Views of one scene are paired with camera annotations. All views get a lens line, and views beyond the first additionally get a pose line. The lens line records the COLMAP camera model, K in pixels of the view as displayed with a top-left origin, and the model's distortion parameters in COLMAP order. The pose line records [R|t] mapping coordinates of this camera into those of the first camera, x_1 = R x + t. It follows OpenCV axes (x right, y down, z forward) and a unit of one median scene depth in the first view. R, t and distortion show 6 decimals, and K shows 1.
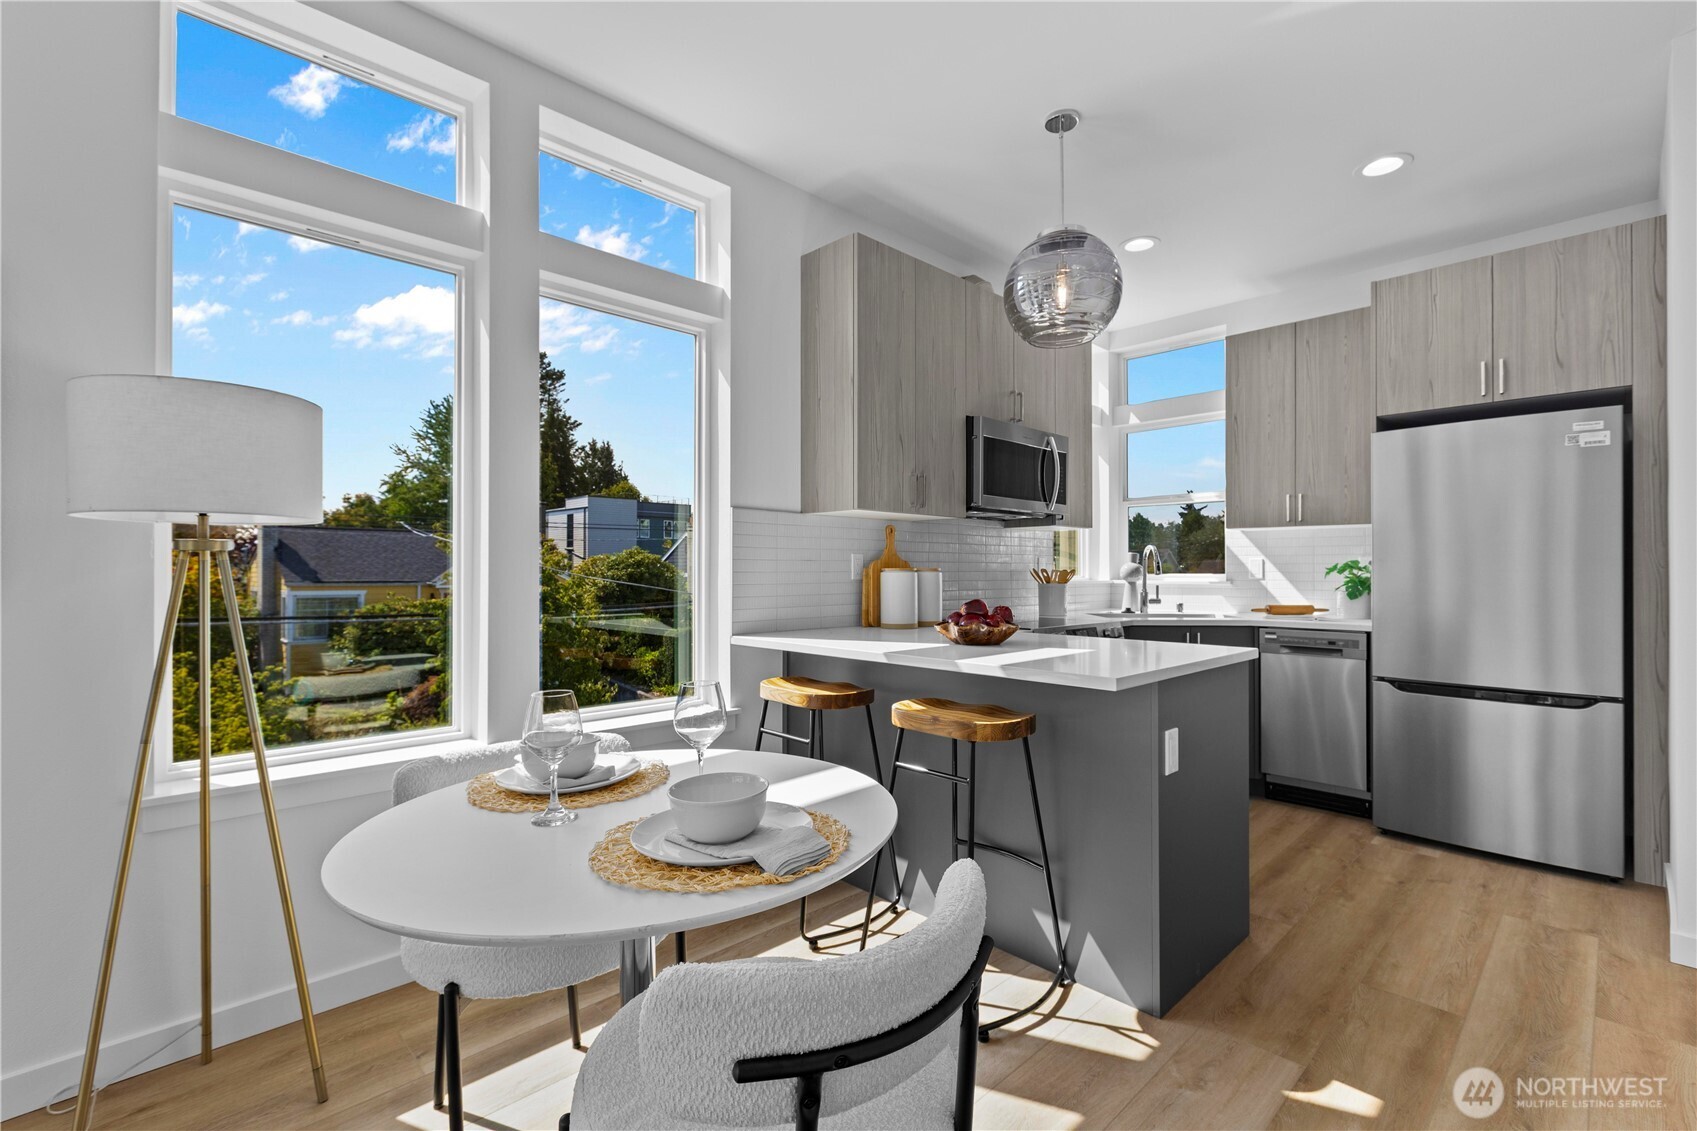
lens RADIAL K [[762.4, 0, 845.1], [0, 762.4, 566.1], [0, 0, 1]] dist [0.005724, 0.000095]
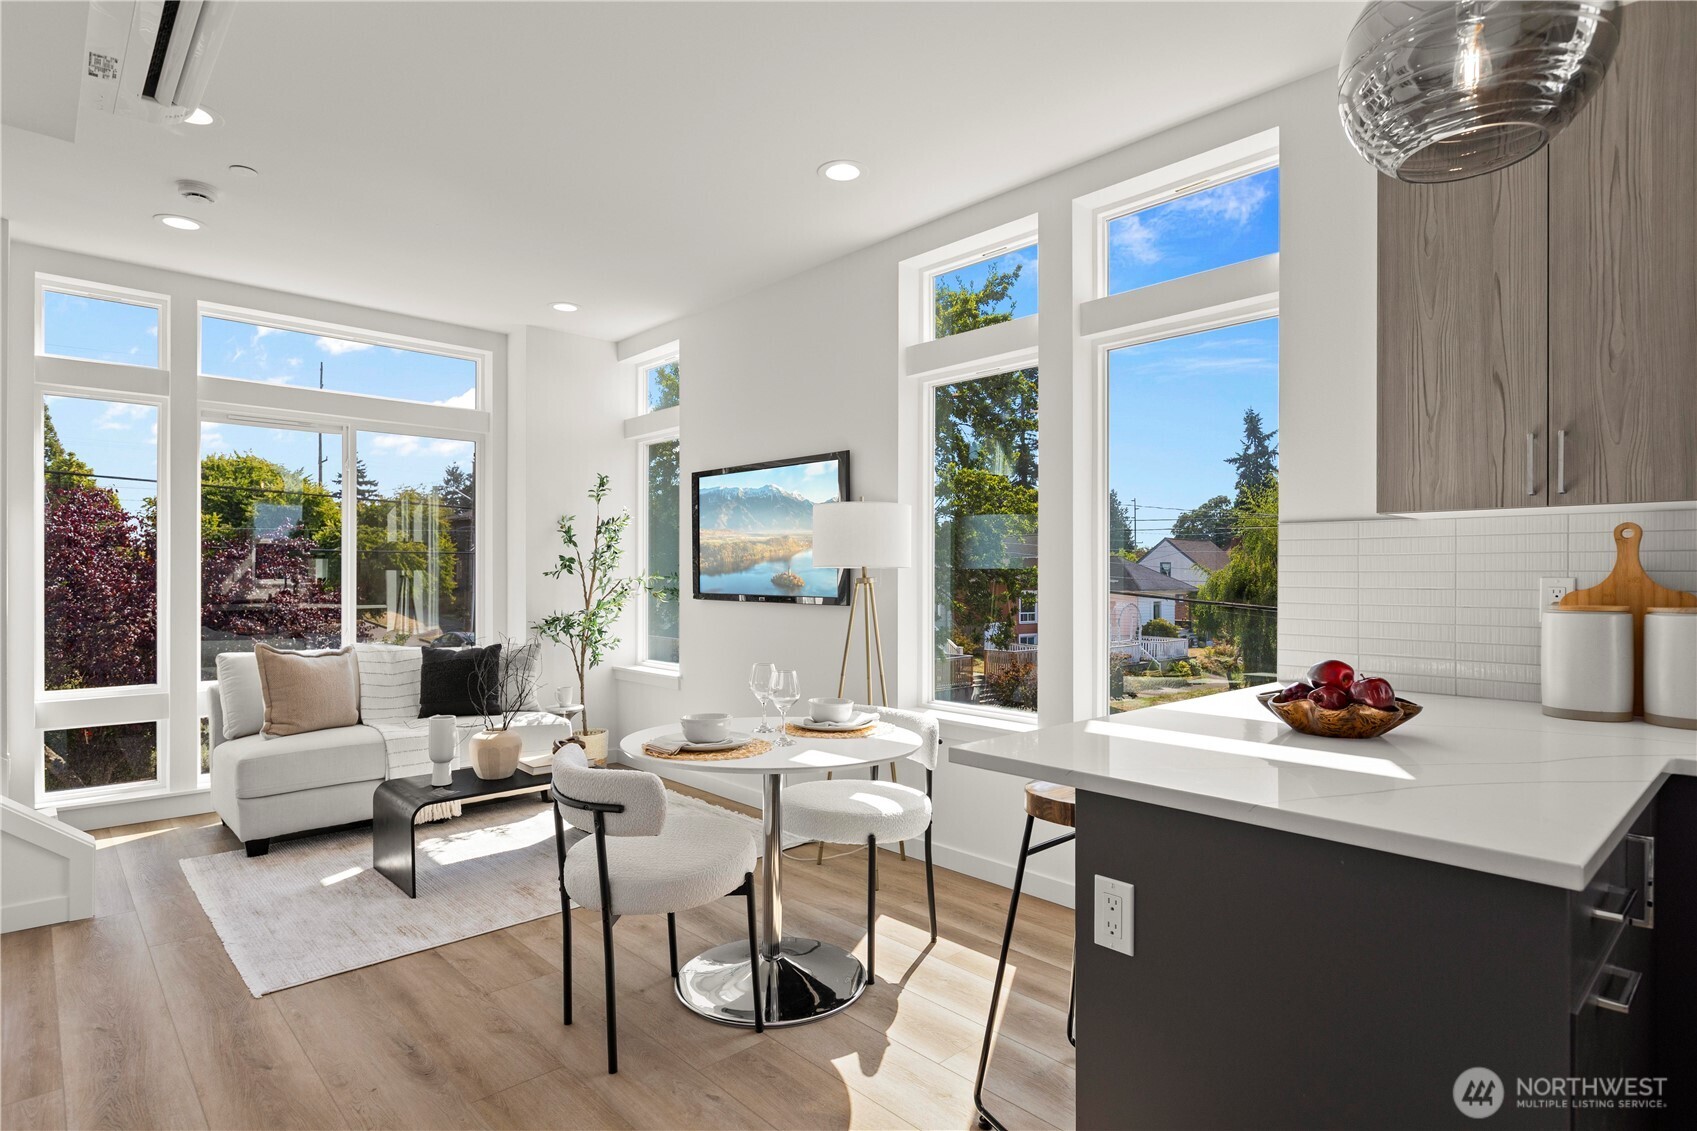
lens RADIAL K [[888.1, 0, 852.8], [0, 888.1, 573.5], [0, 0, 1]] dist [-0.000925, 0.000747]
pose [[-0.025115, -0.005879, -0.999667, 0.744882], [0.001301, 0.999982, -0.005913, -0.019932], [0.999684, -0.001449, -0.025107, 0.529504]]
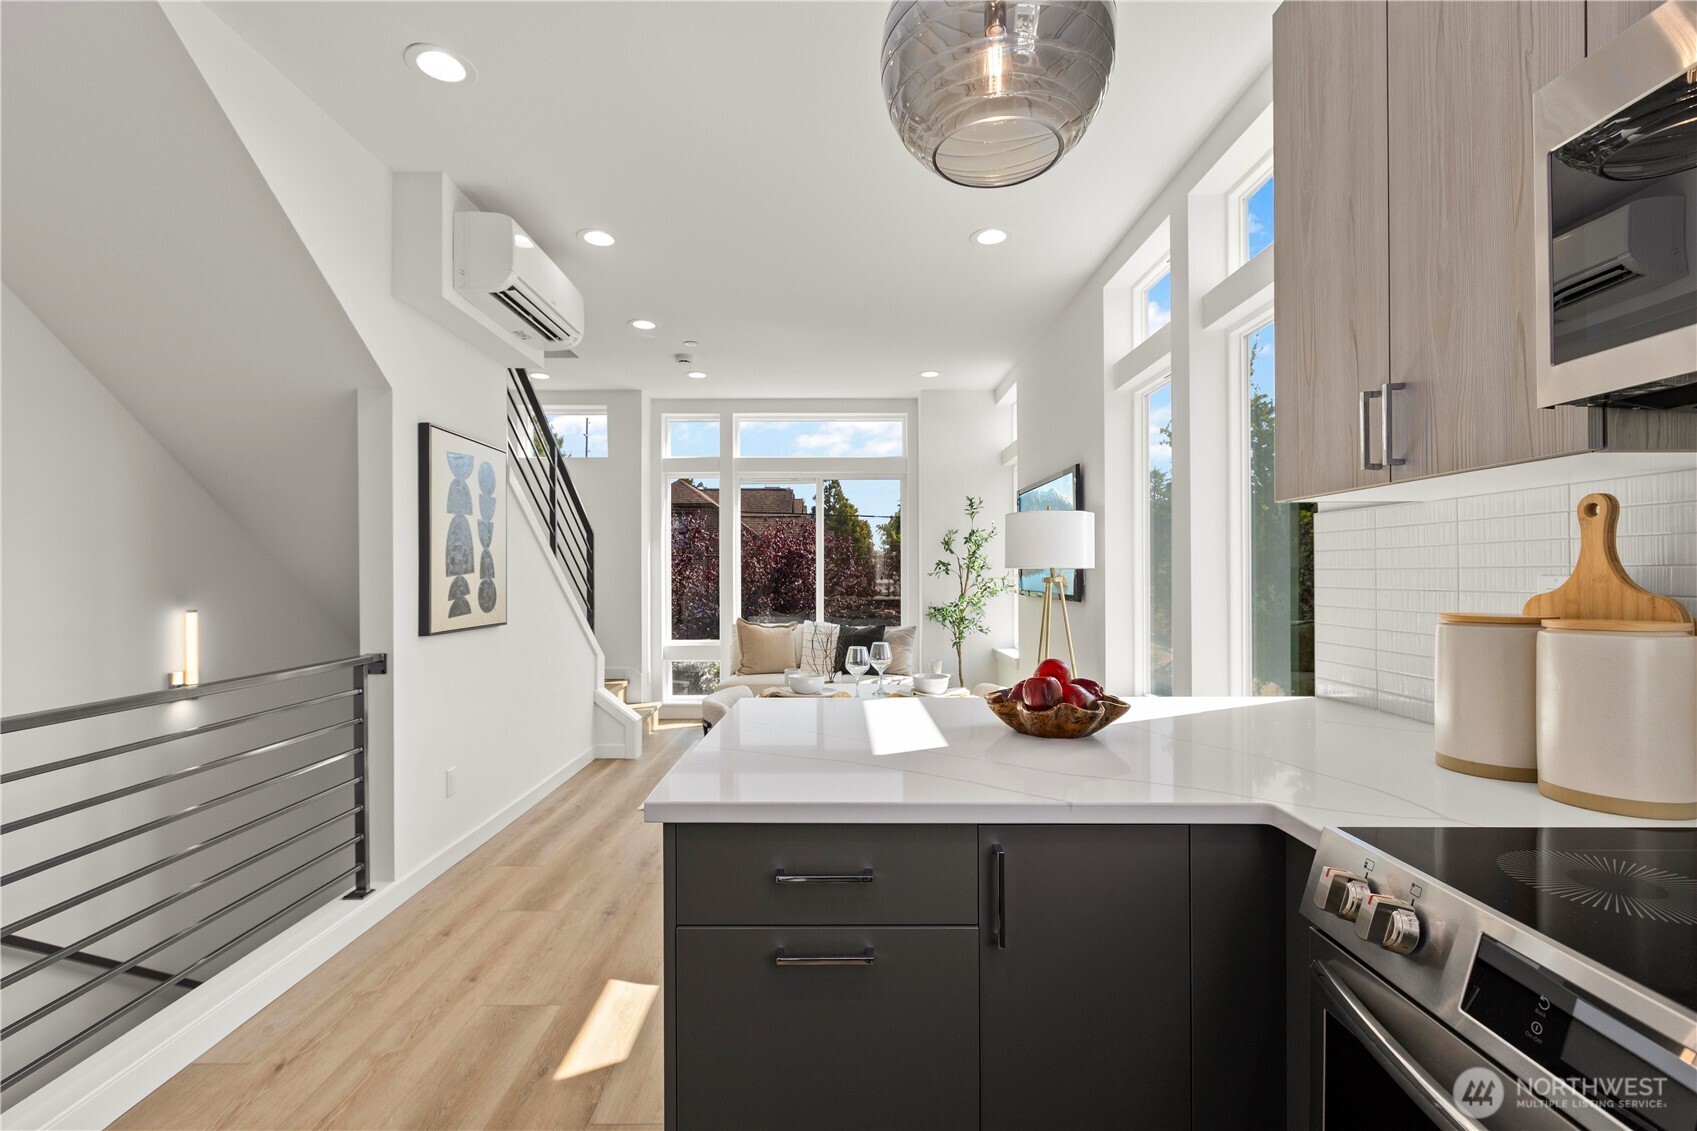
lens RADIAL K [[762.4, 0, 841.0], [0, 762.4, 568.5], [0, 0, 1]] dist [0.005724, 0.000095]
pose [[-0.701715, -0.008553, -0.712407, 0.612804], [0.001934, 0.999901, -0.013910, -0.018804], [0.712455, -0.011139, -0.701629, 1.086678]]
